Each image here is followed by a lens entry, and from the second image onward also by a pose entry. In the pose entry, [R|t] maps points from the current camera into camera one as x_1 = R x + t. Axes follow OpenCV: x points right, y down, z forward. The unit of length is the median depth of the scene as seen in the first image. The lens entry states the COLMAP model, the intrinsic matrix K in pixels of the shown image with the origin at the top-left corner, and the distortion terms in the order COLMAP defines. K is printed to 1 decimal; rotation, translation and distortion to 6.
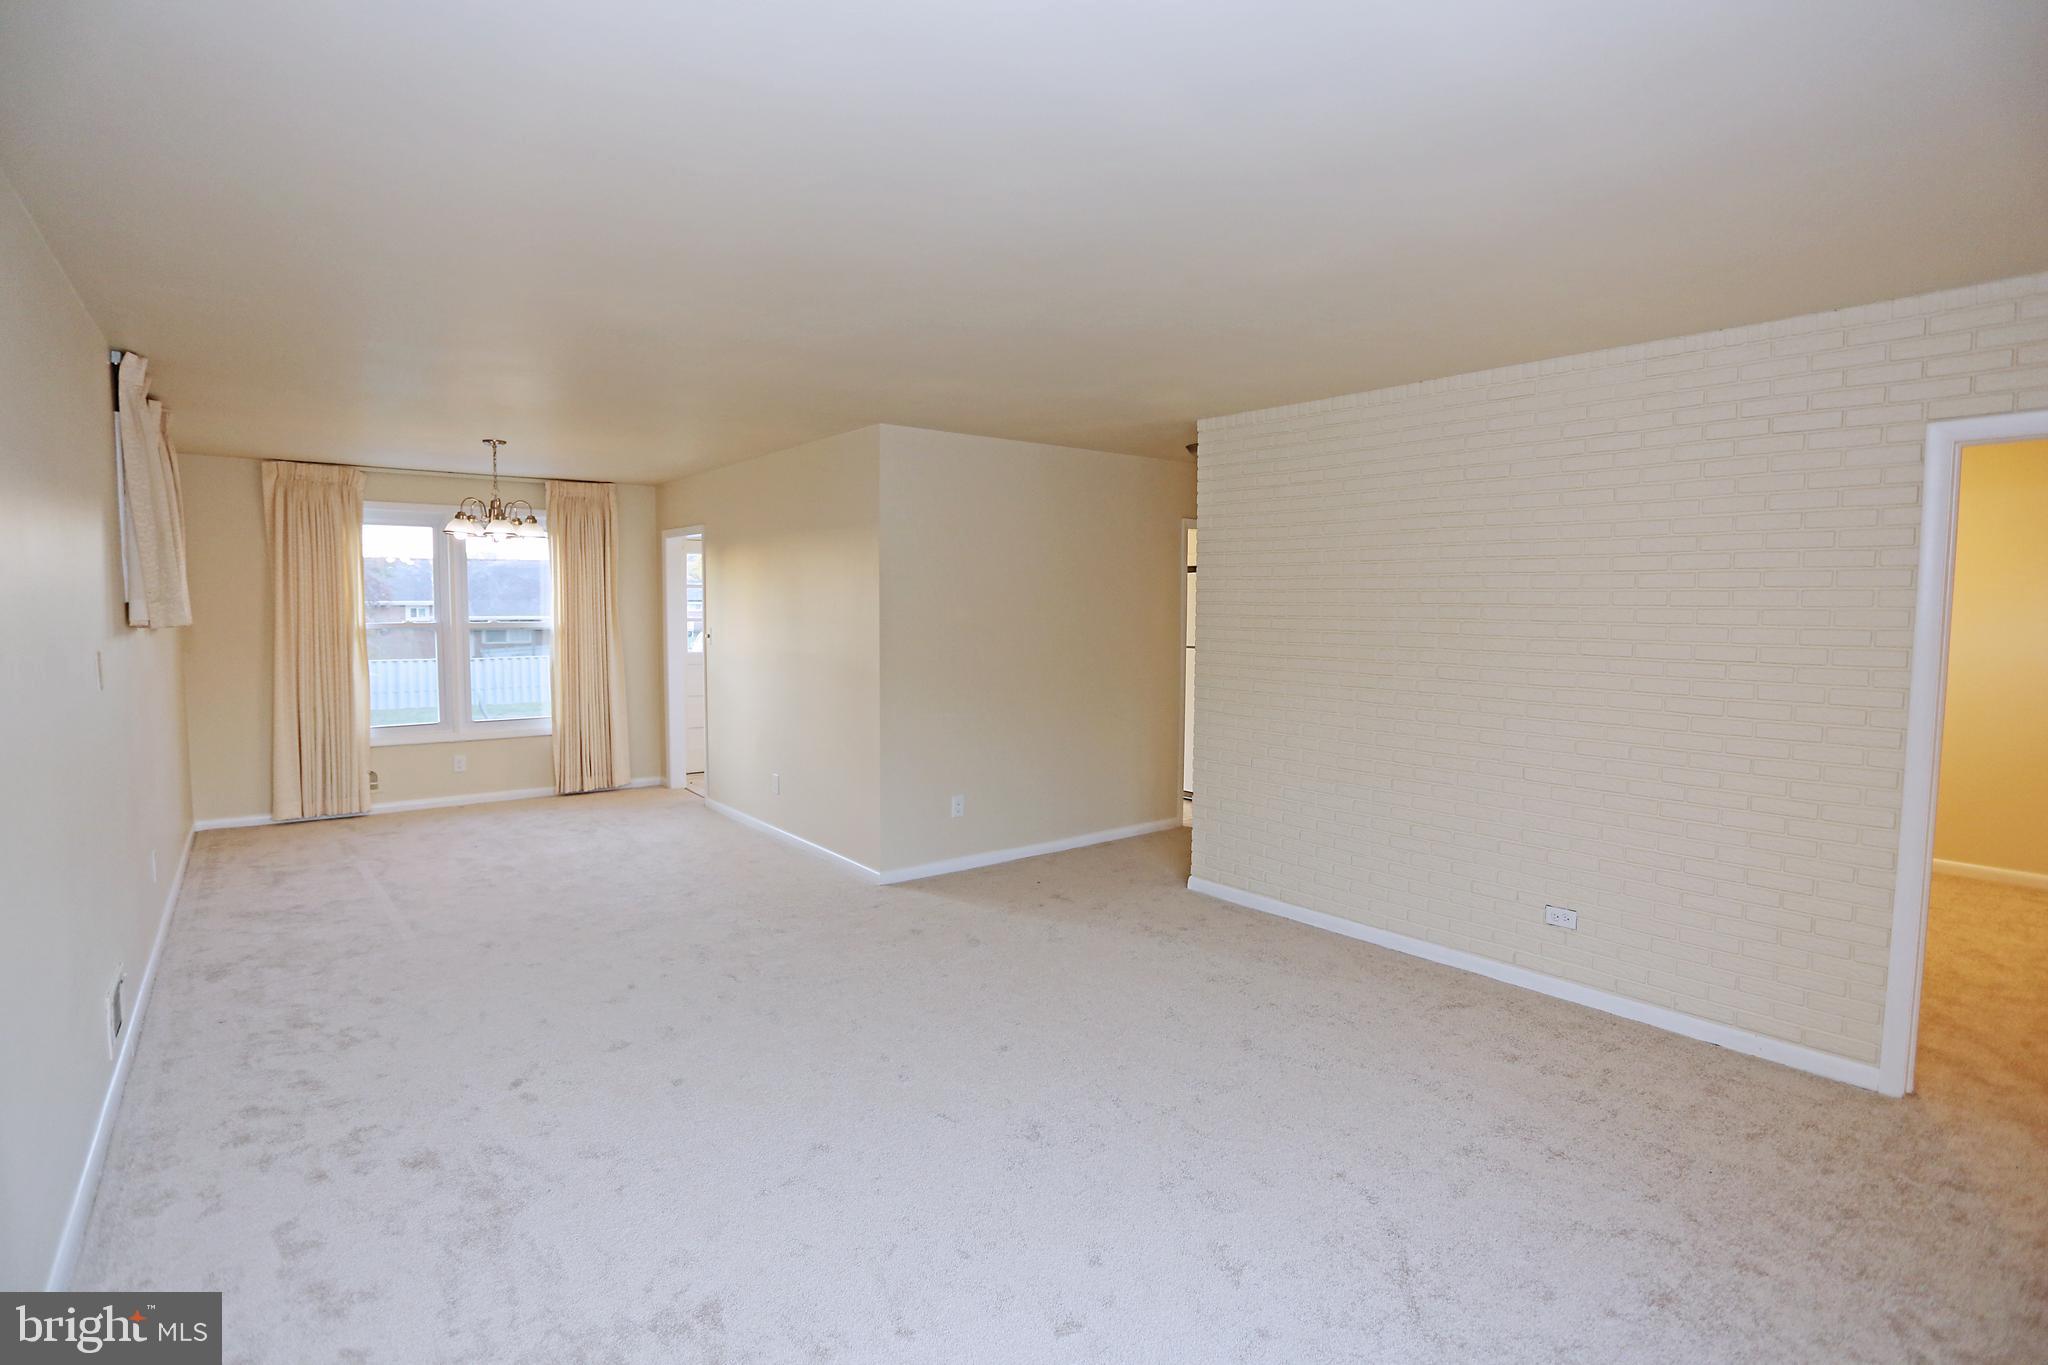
lens RADIAL K [[1011.9, 0, 1019.6], [0, 1011.9, 677.5], [0, 0, 1]] dist [-0.075073, 0.035627]
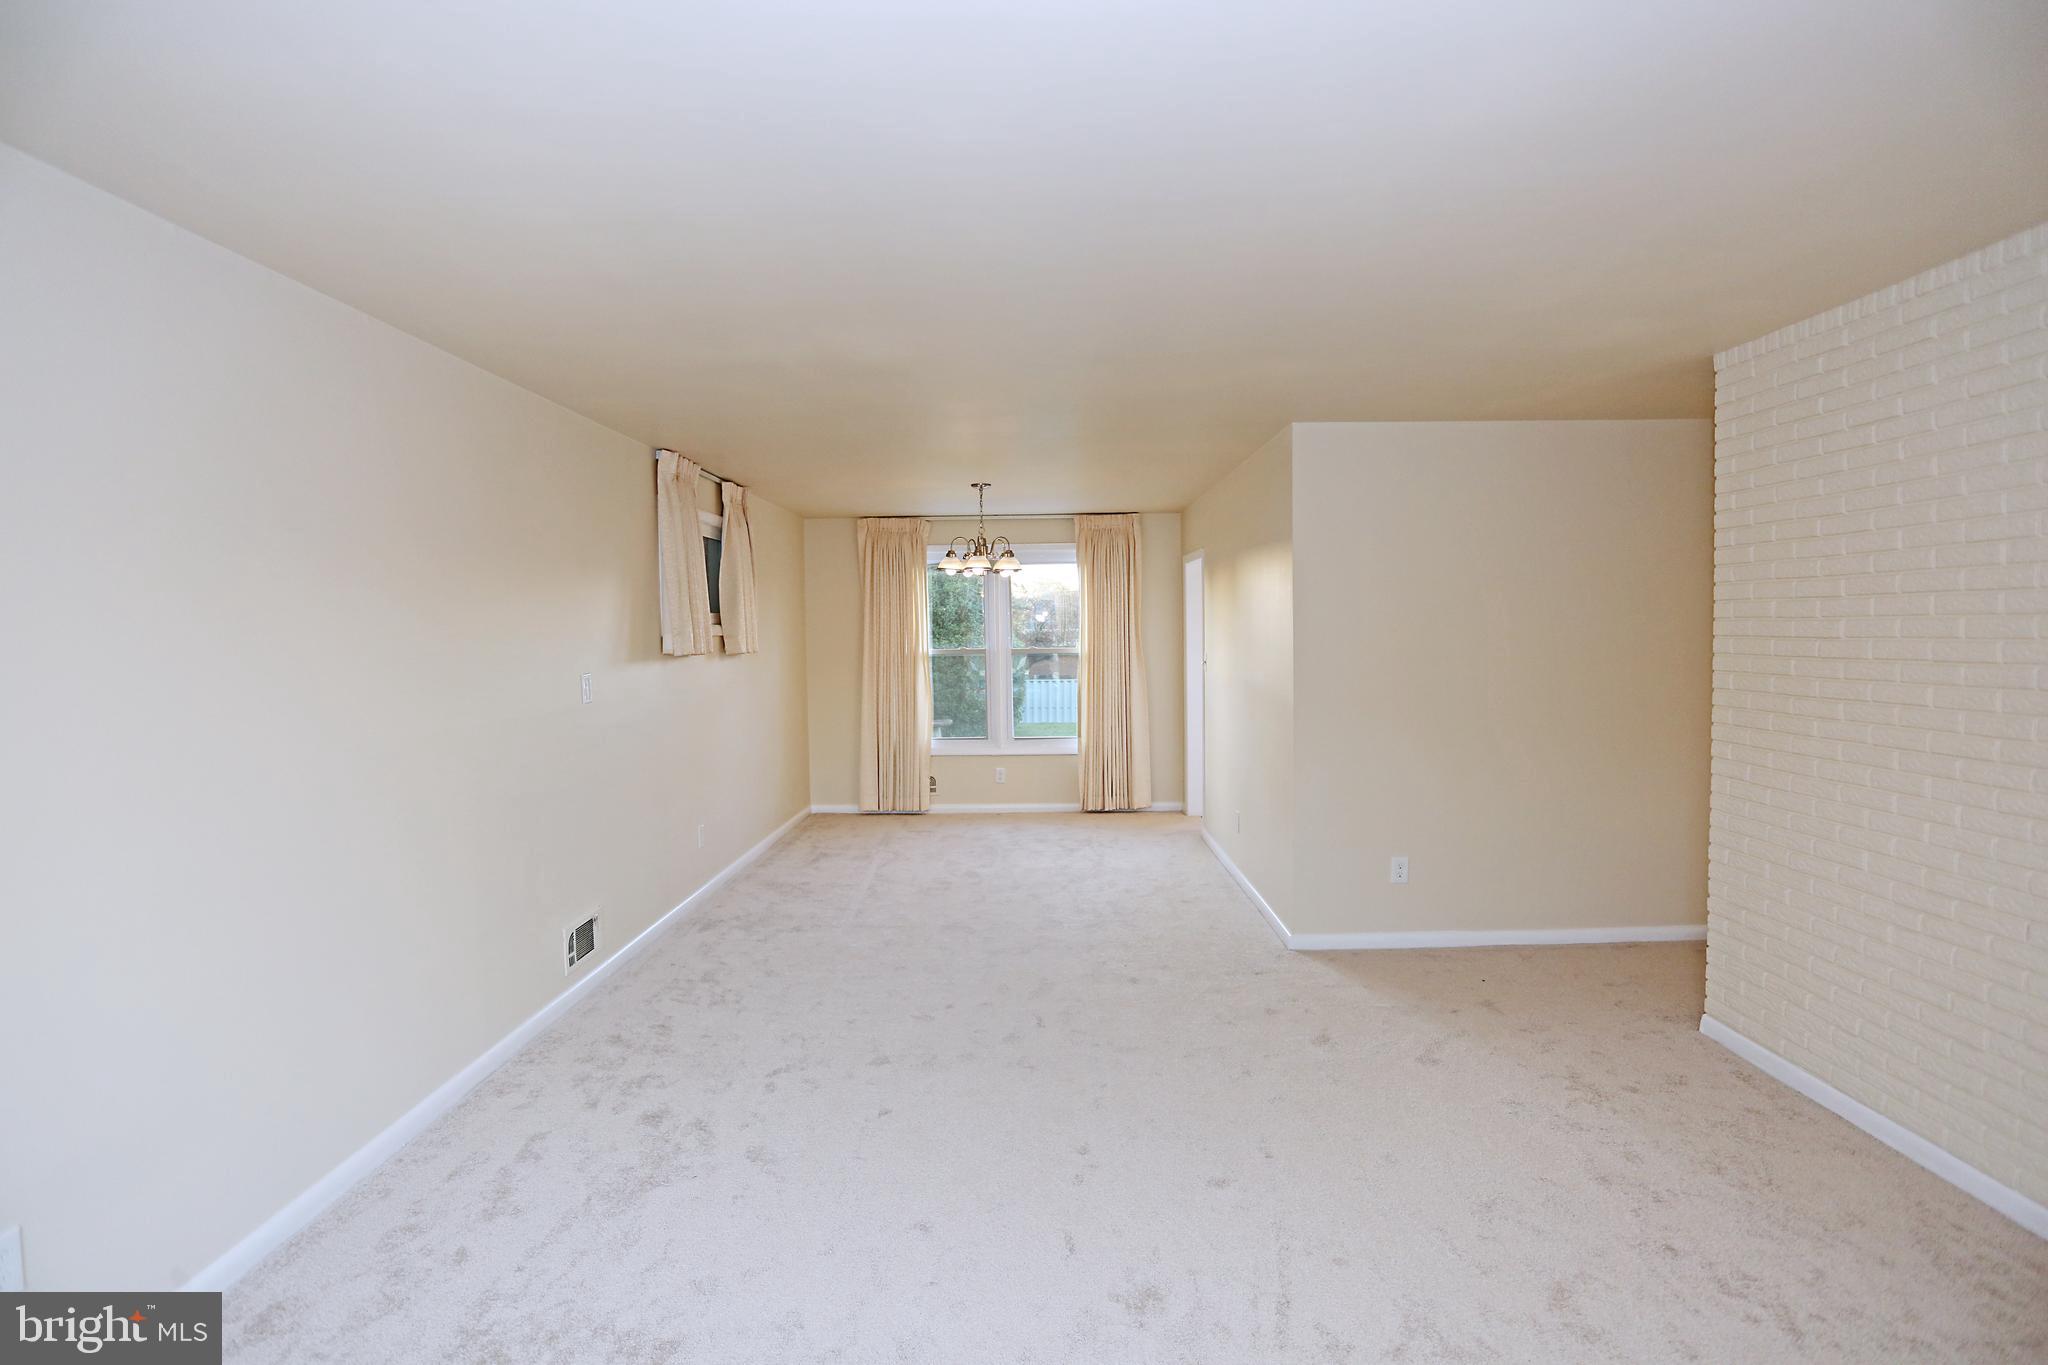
lens RADIAL K [[1011.9, 0, 1019.6], [0, 1011.9, 677.5], [0, 0, 1]] dist [-0.075073, 0.035627]
pose [[0.771598, 0.013664, -0.635963, 0.192073], [-0.028673, 0.999500, -0.013313, -0.009259], [0.635463, 0.028507, 0.771605, 0.147451]]
